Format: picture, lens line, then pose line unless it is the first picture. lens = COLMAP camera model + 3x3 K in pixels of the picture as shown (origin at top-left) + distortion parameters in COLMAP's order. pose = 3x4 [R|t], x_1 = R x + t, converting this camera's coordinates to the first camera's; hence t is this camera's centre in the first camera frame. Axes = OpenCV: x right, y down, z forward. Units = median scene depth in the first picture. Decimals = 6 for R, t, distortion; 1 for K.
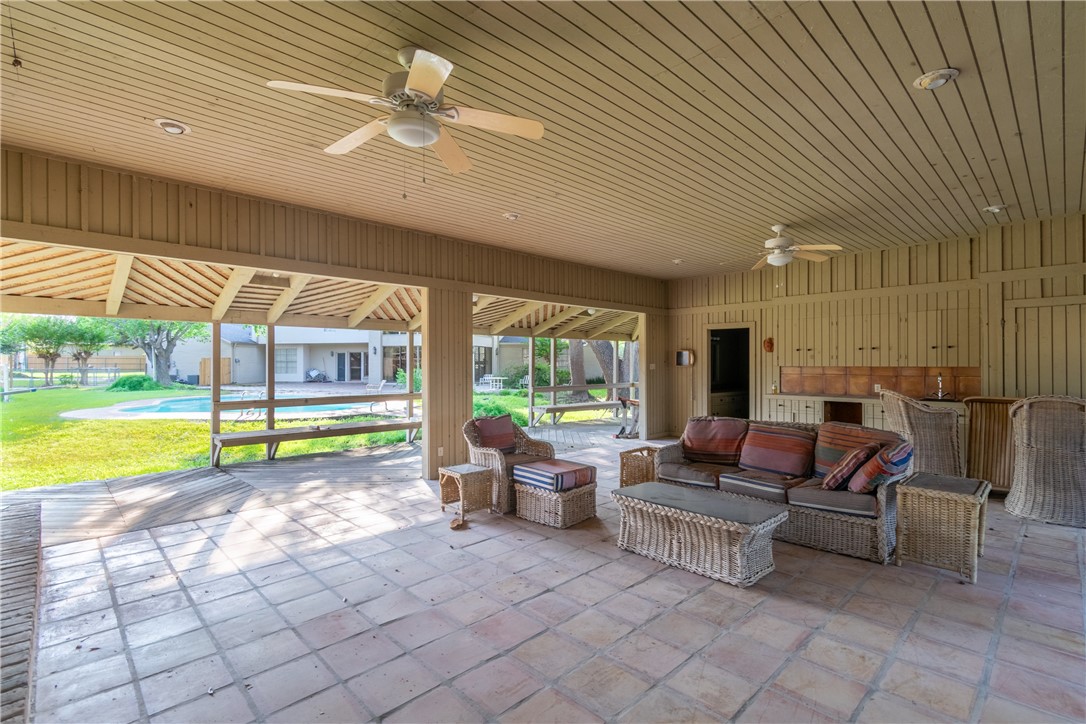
lens RADIAL K [[497.6, 0, 552.1], [0, 497.6, 362.6], [0, 0, 1]] dist [-0.009890, -0.000221]
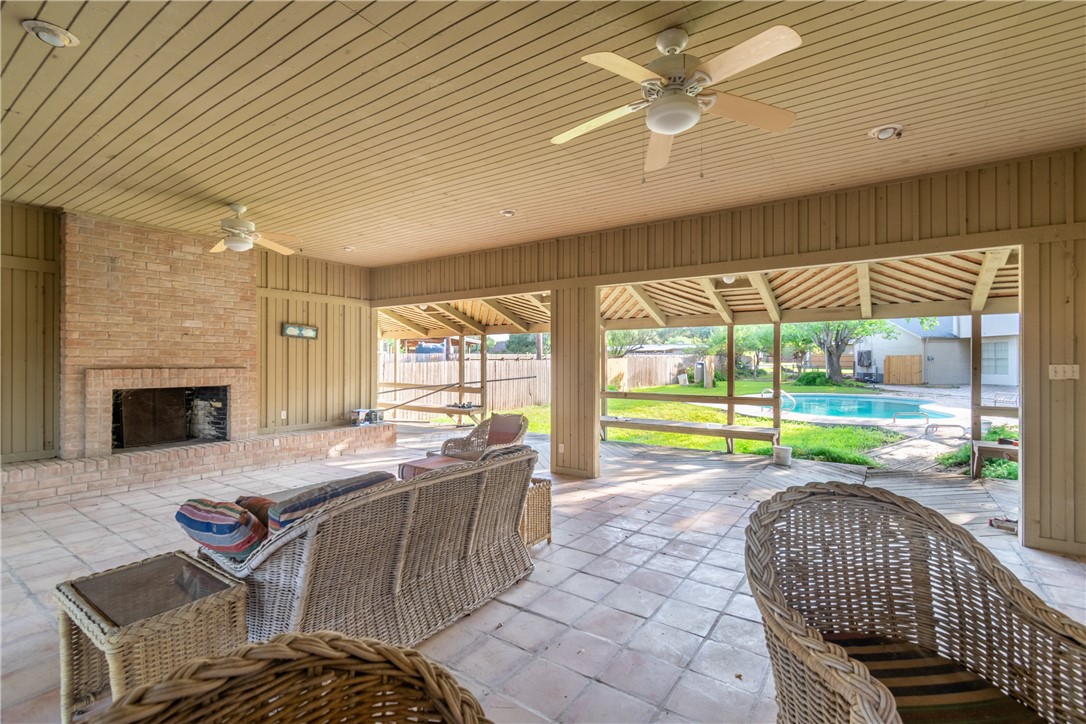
lens RADIAL K [[497.6, 0, 519.7], [0, 497.6, 361.9], [0, 0, 1]] dist [-0.009890, -0.000221]
pose [[0.186800, -0.001267, -0.982397, 0.333380], [0.003828, 0.999993, -0.000562, 0.001261], [0.982391, -0.003656, 0.186803, 0.308455]]
